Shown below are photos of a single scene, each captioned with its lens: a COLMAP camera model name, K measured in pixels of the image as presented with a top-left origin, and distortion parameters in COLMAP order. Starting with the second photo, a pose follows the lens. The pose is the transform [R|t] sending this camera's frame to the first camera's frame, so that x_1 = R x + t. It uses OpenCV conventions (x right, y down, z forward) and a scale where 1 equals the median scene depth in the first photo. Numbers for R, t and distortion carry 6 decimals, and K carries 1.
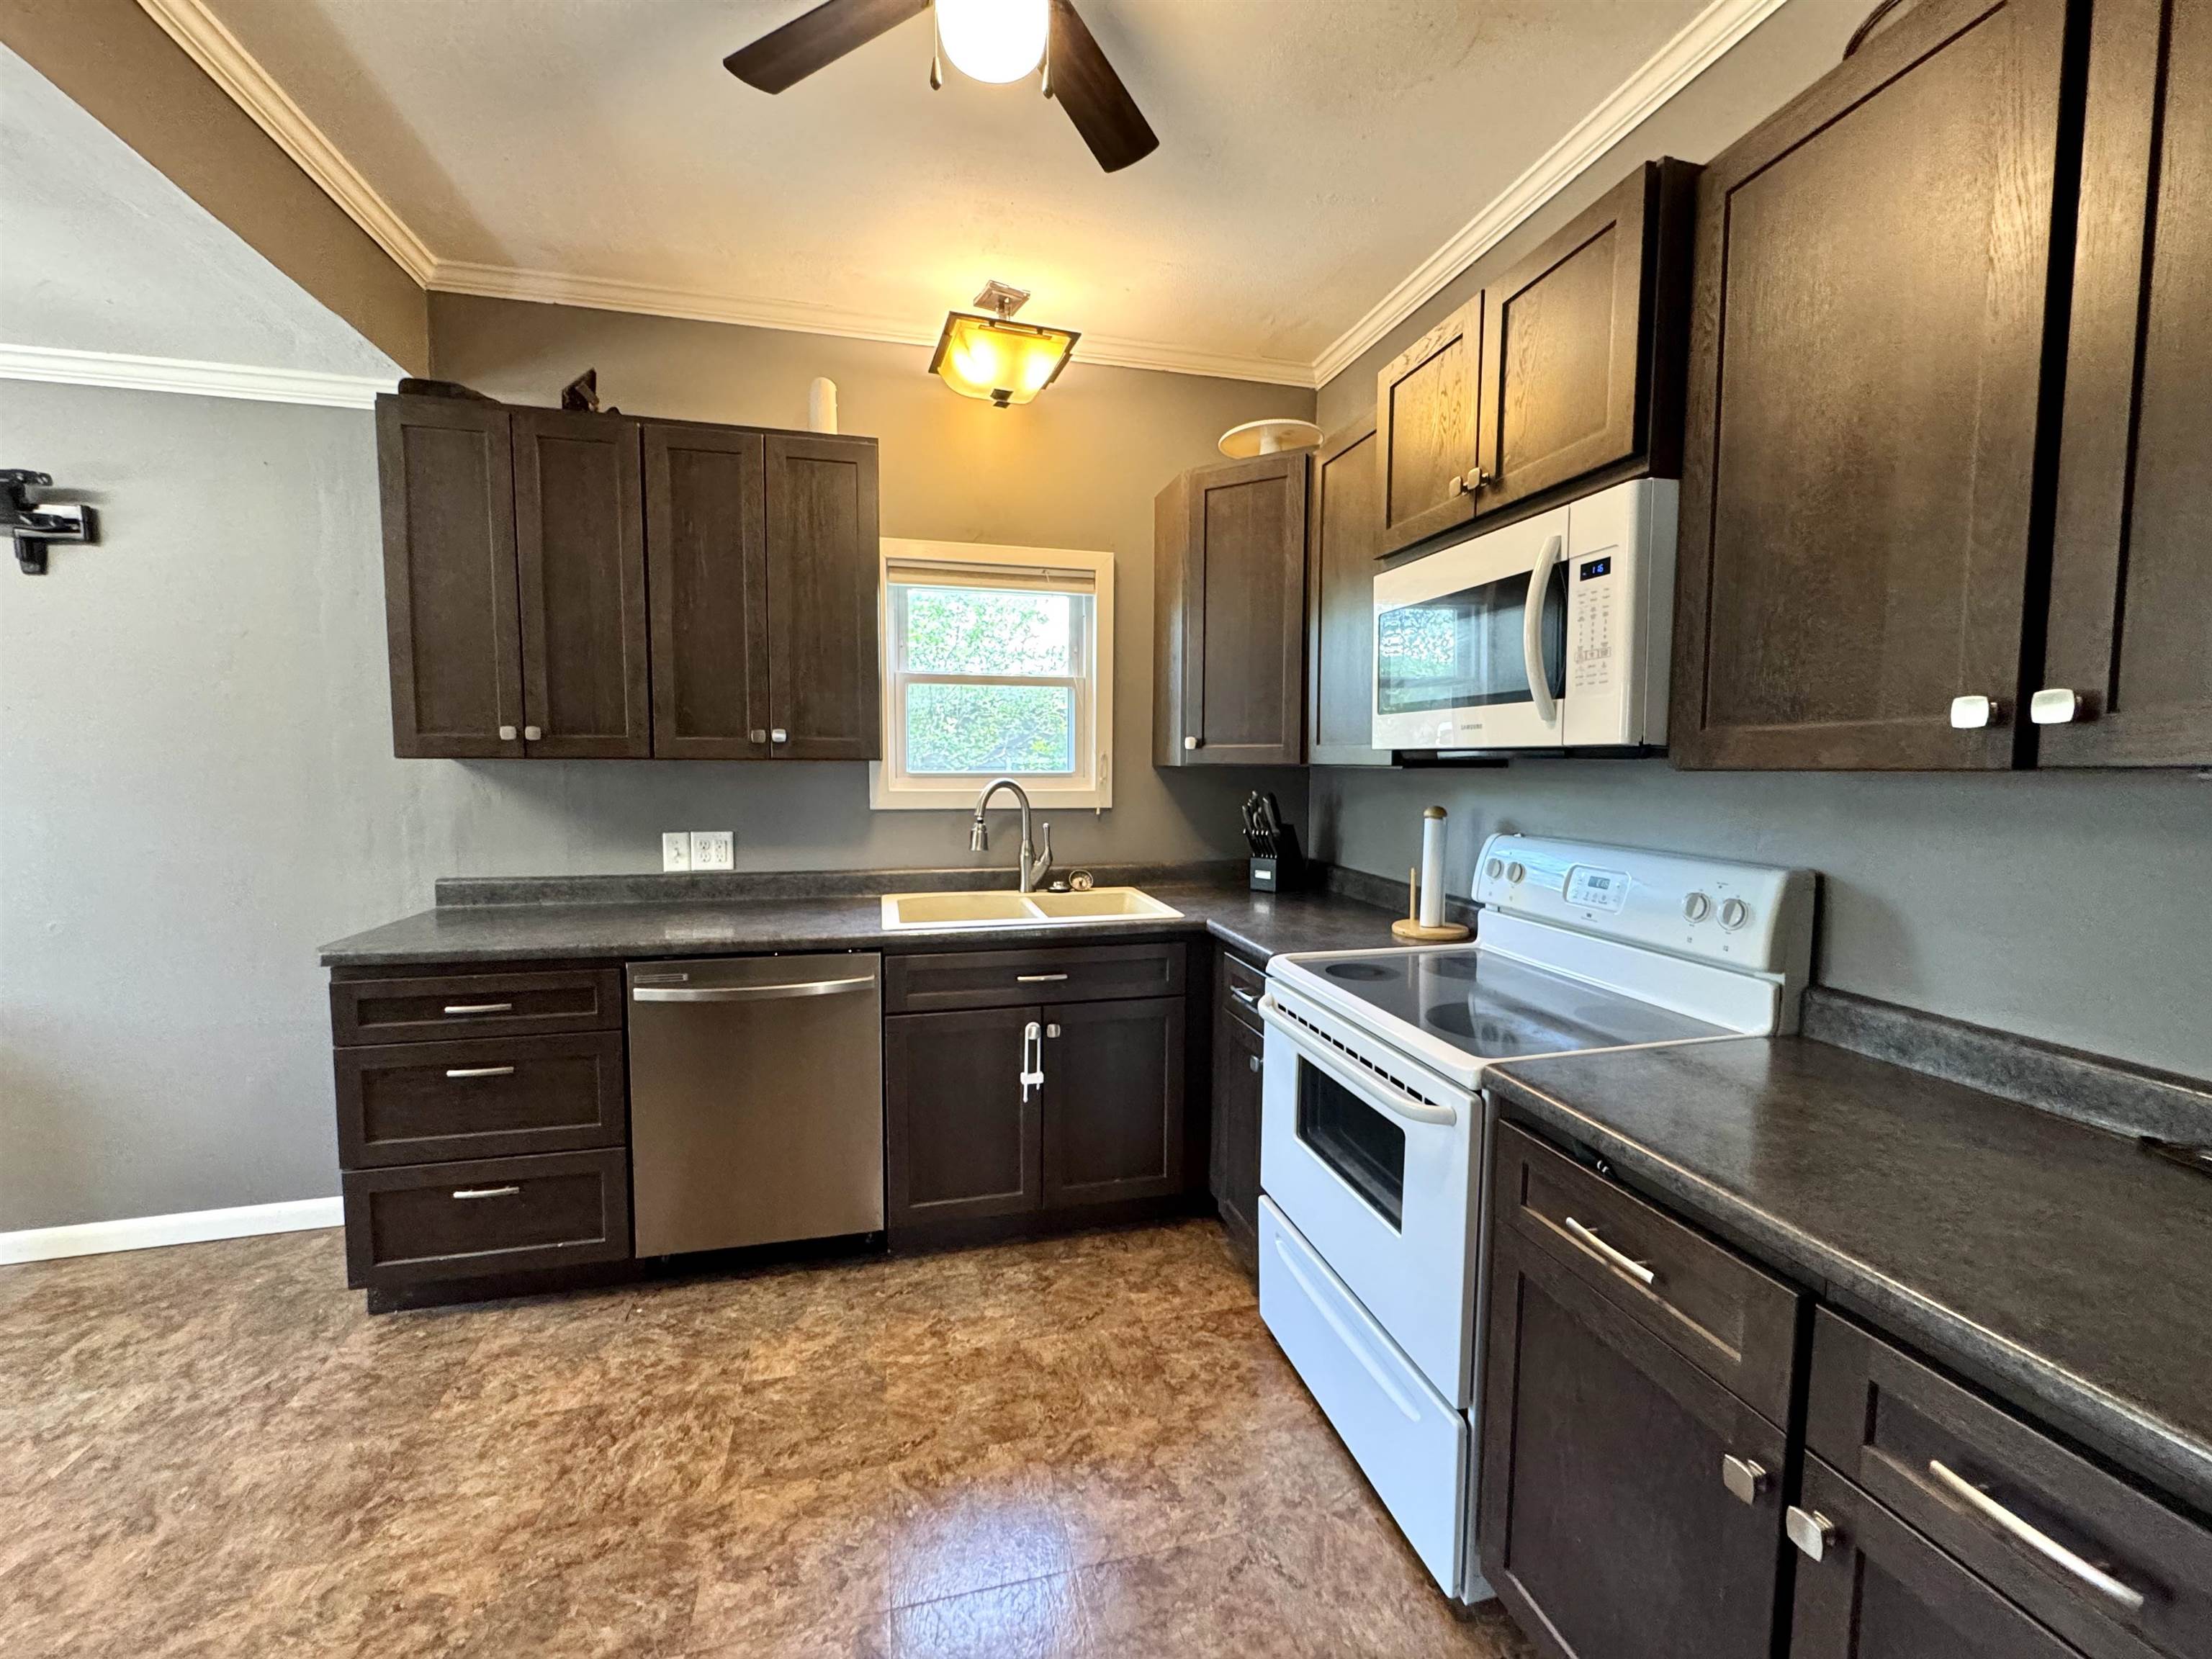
lens RADIAL K [[884.9, 0, 1106.9], [0, 884.9, 832.8], [0, 0, 1]] dist [-0.003504, 0.000356]
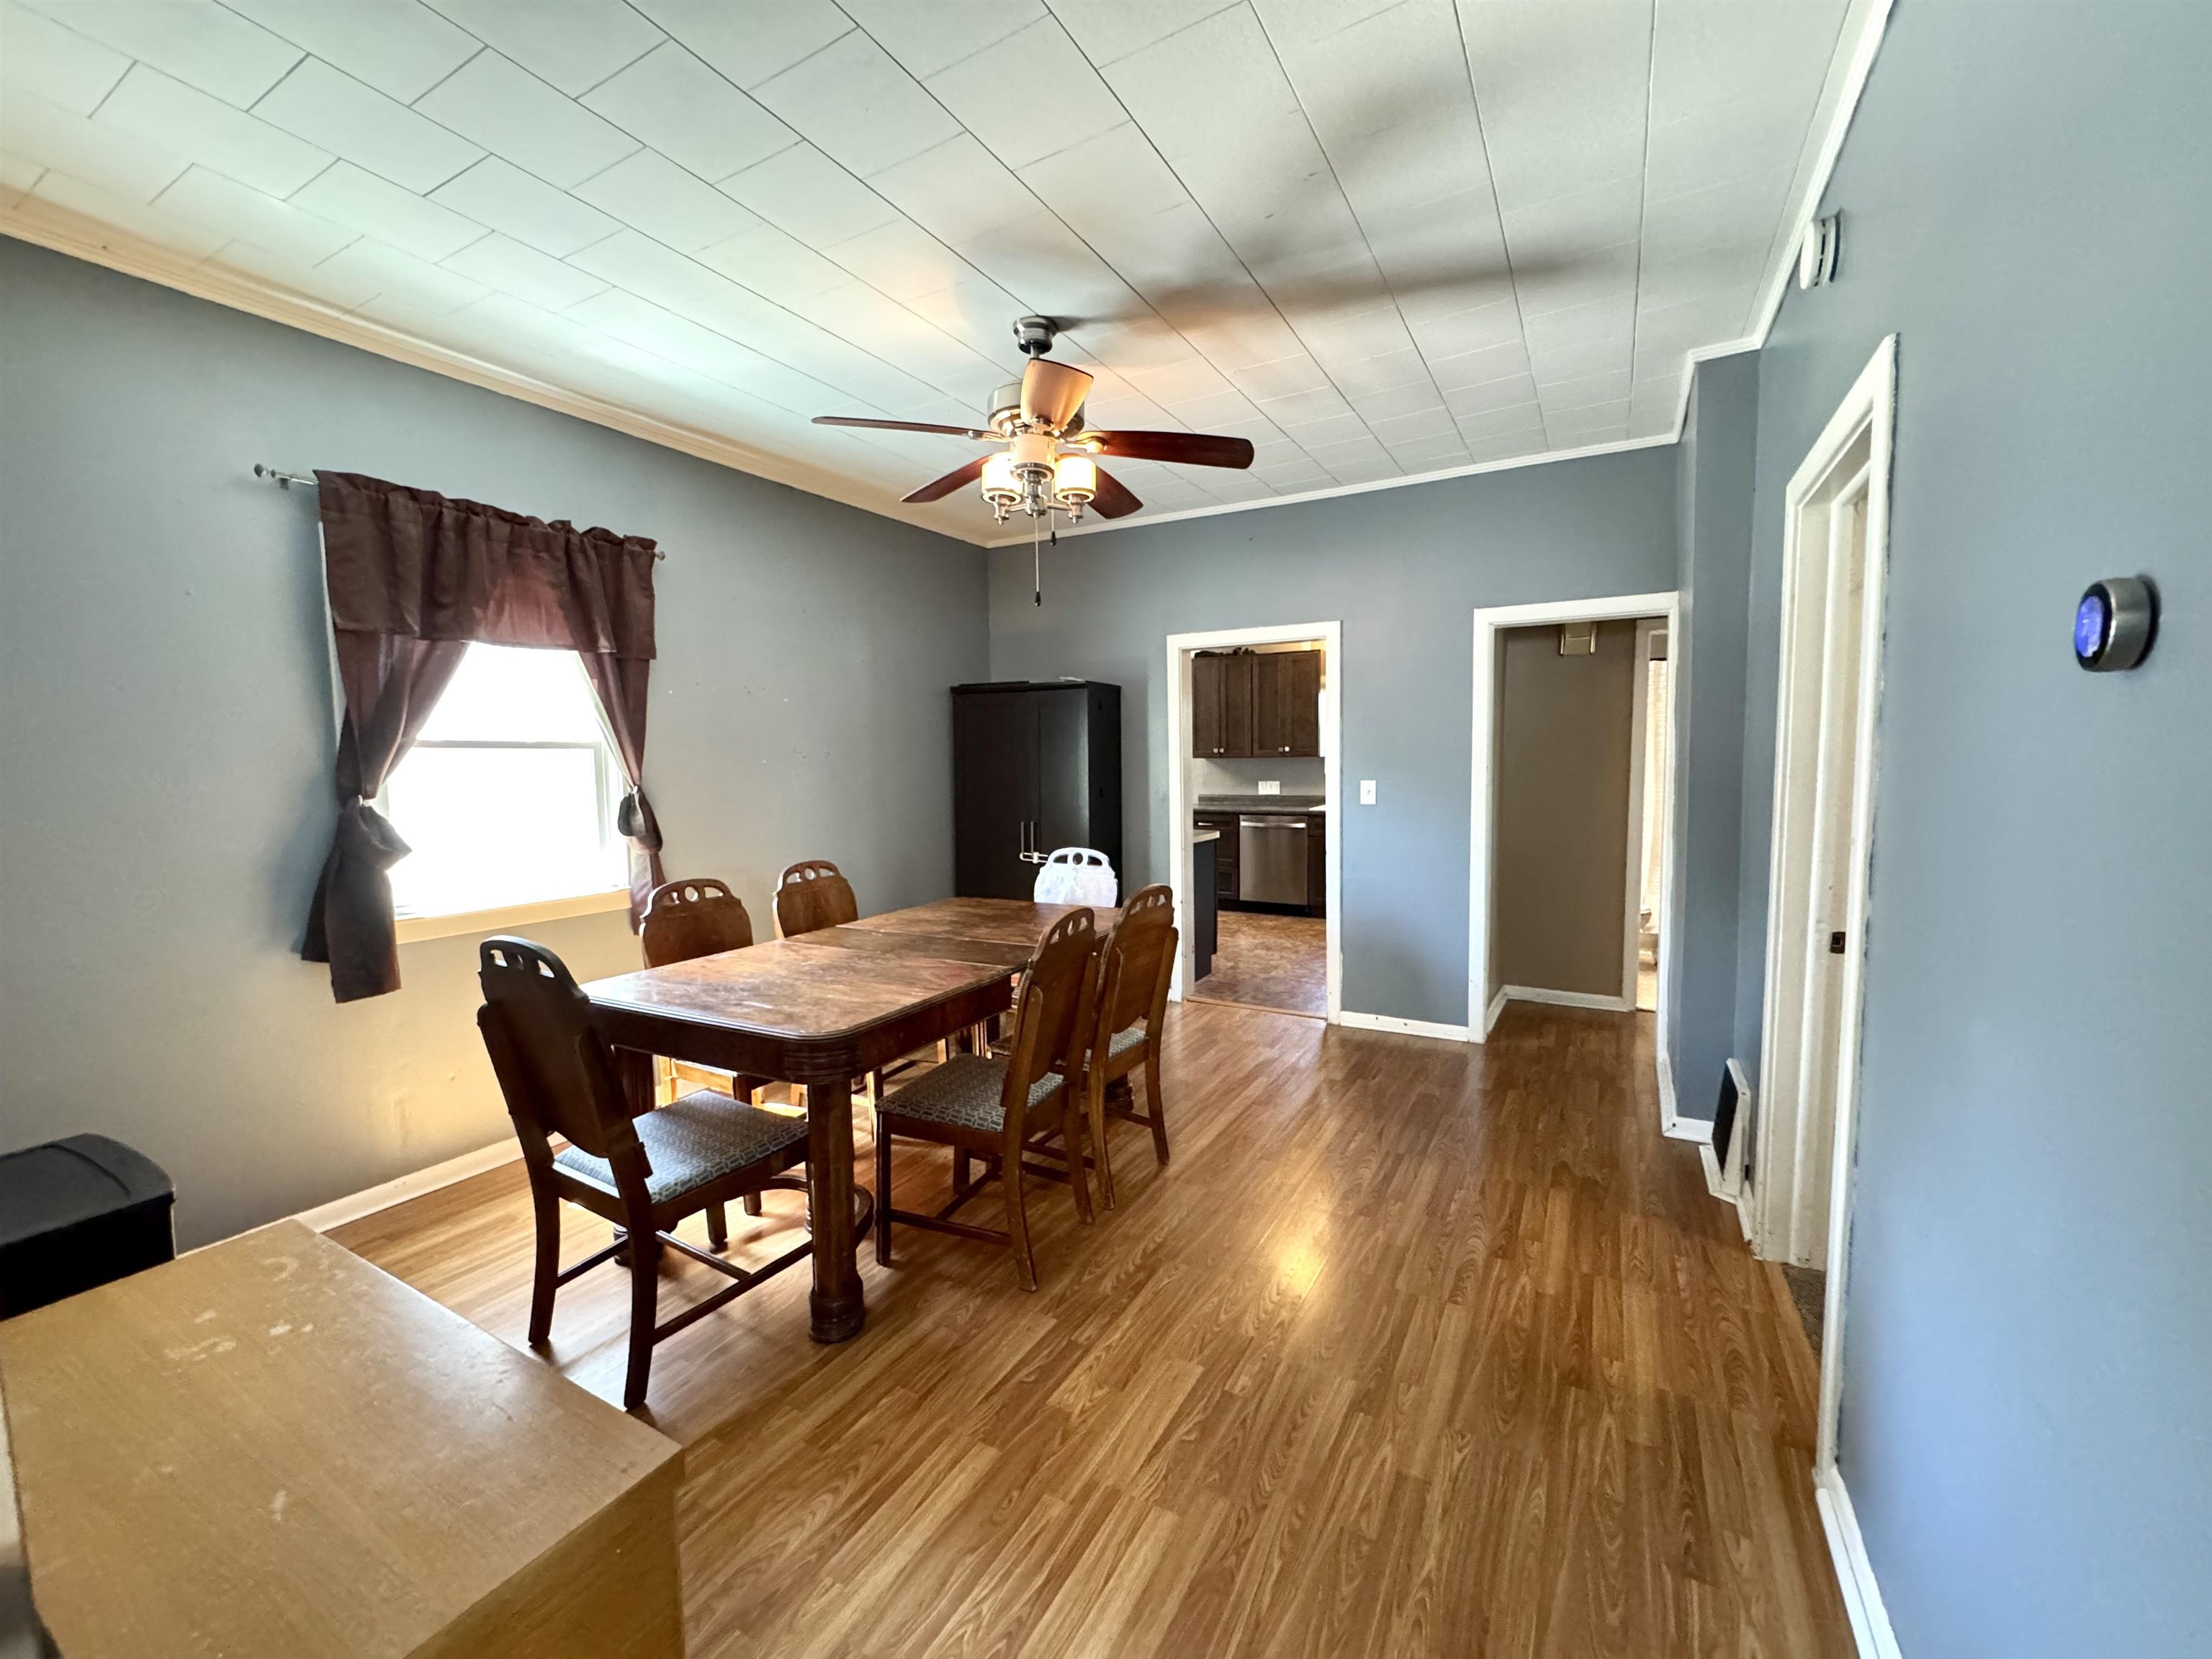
lens RADIAL K [[884.9, 0, 1118.5], [0, 884.9, 830.5], [0, 0, 1]] dist [-0.003504, 0.000356]
pose [[0.727446, 0.038194, -0.685101, 1.550398], [-0.040663, 0.999094, 0.012523, 0.187897], [0.684959, 0.018748, 0.728341, -1.933298]]
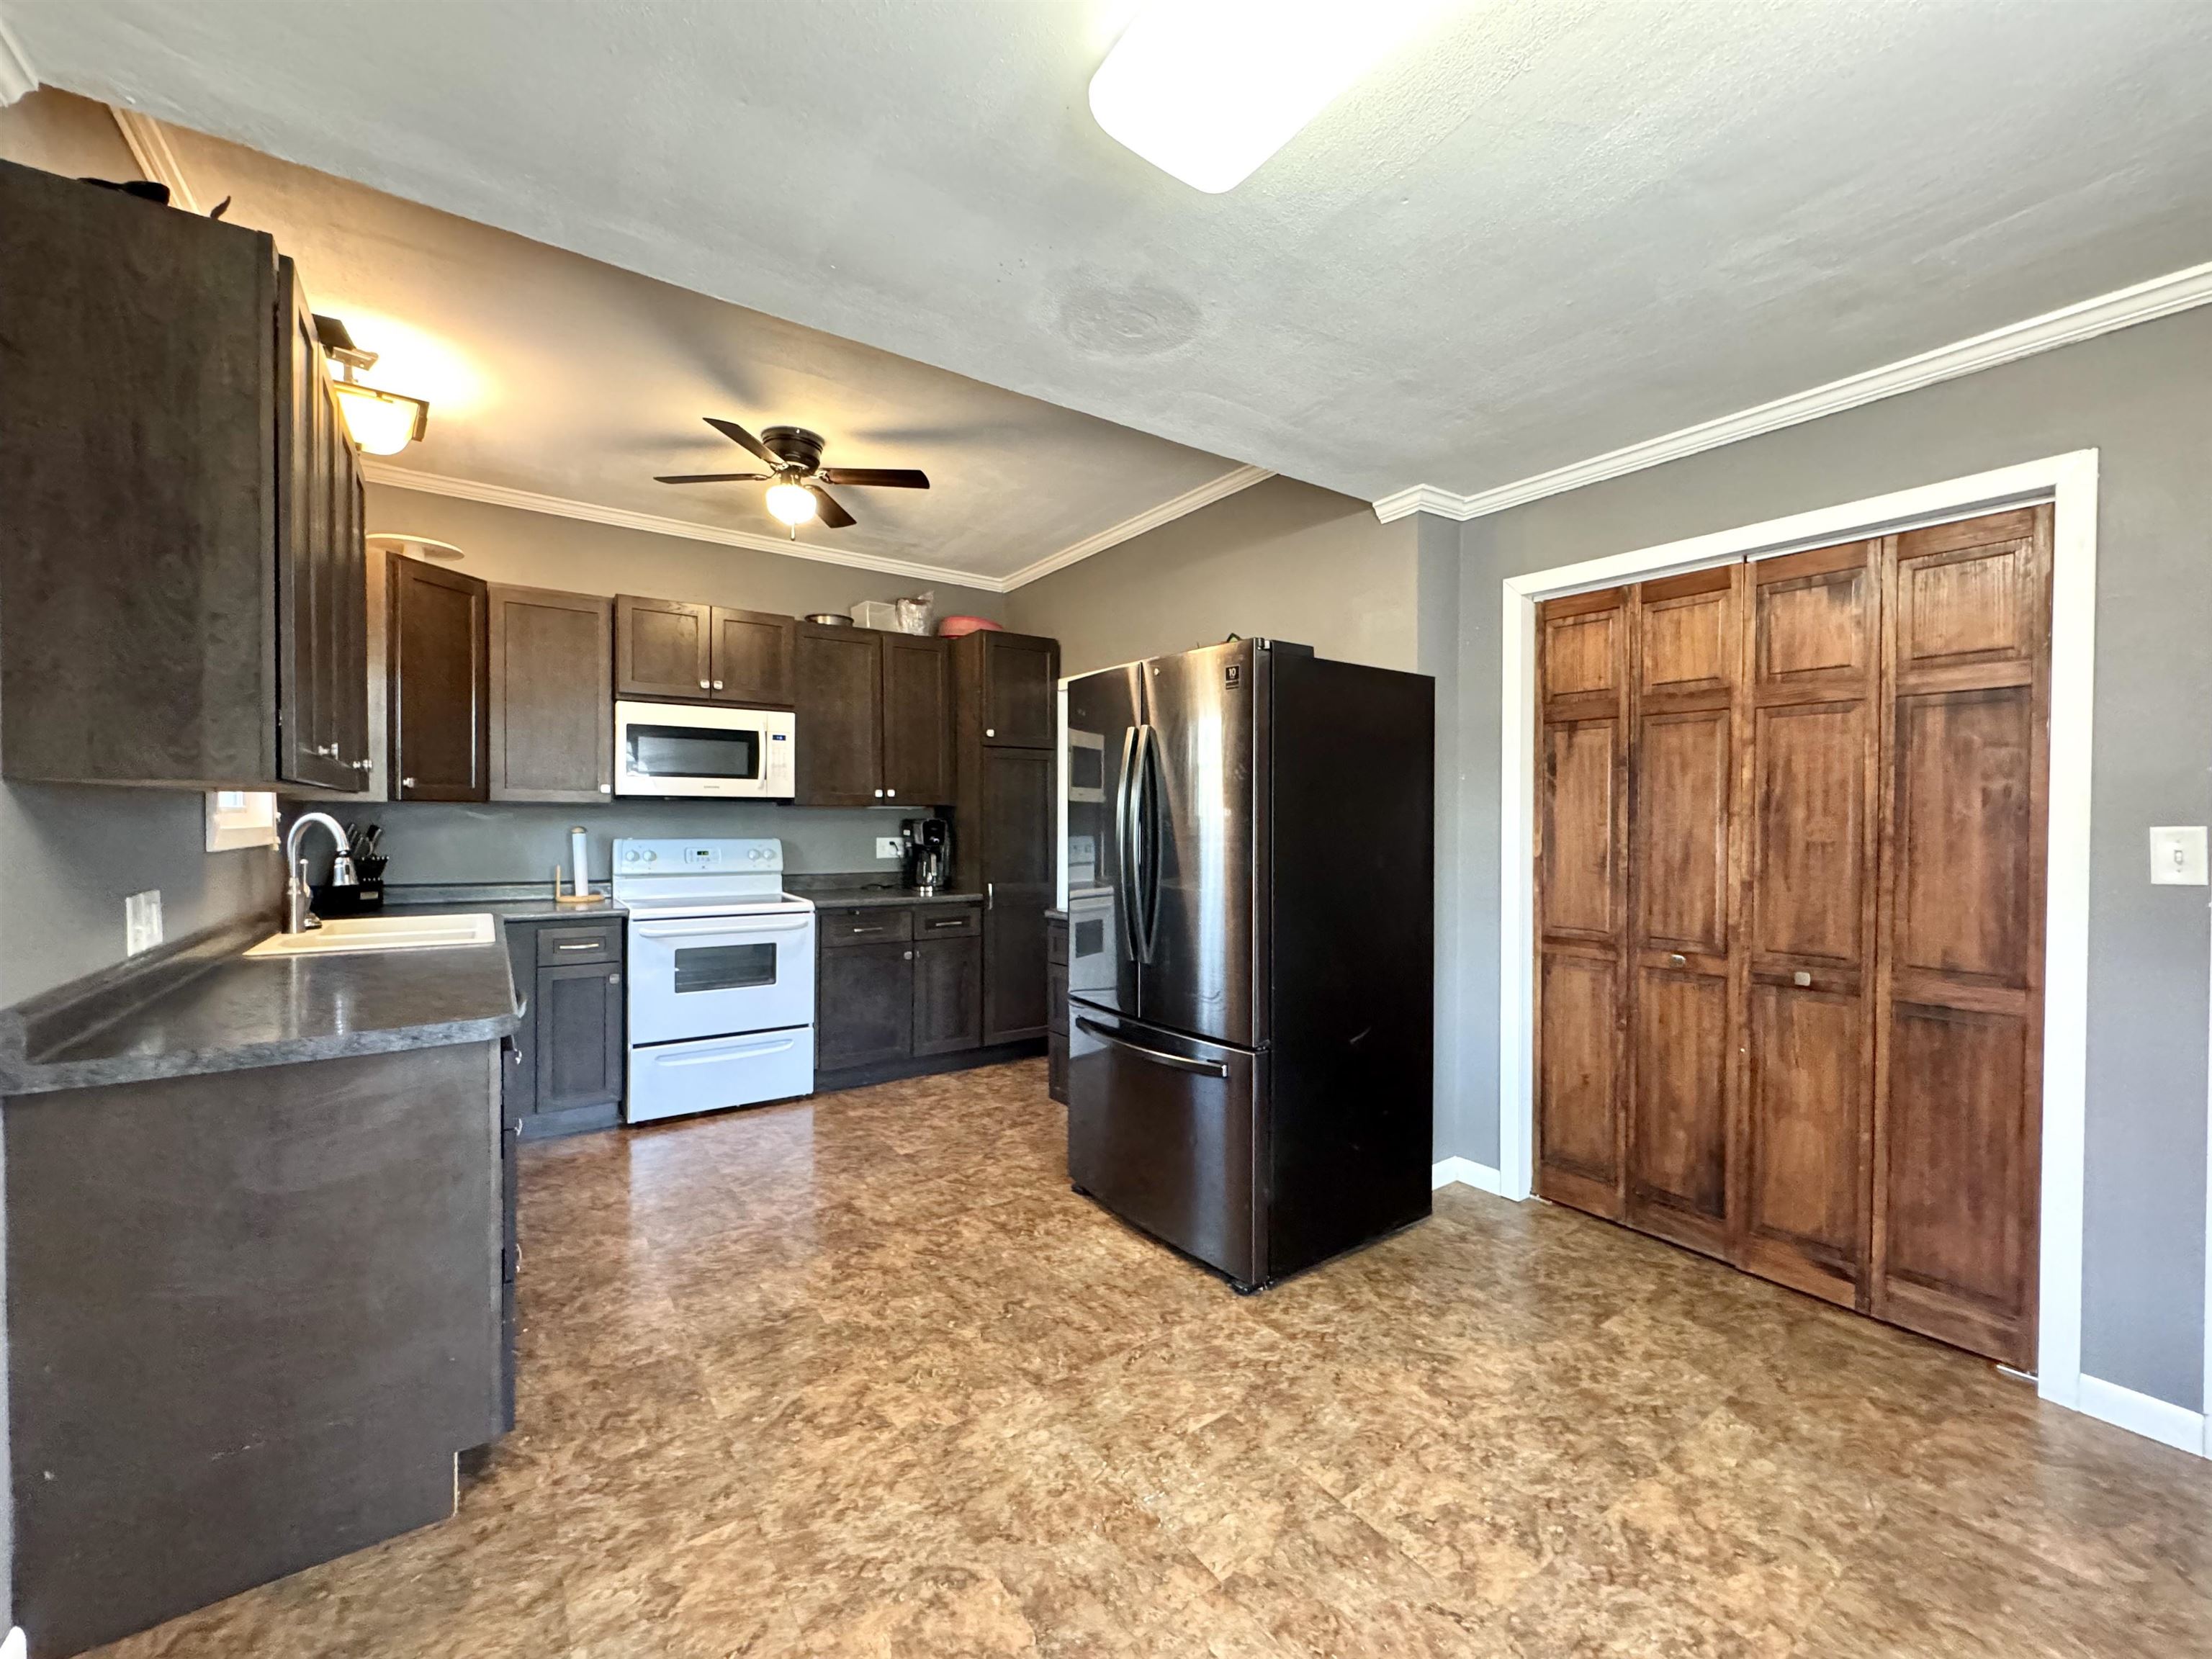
lens RADIAL K [[884.9, 0, 1106.0], [0, 884.9, 826.8], [0, 0, 1]] dist [-0.003504, 0.000356]
pose [[-0.356370, -0.021225, 0.934104, -1.732800], [0.065411, 0.996722, 0.047603, -0.046849], [-0.932052, 0.078065, -0.353814, 0.696301]]
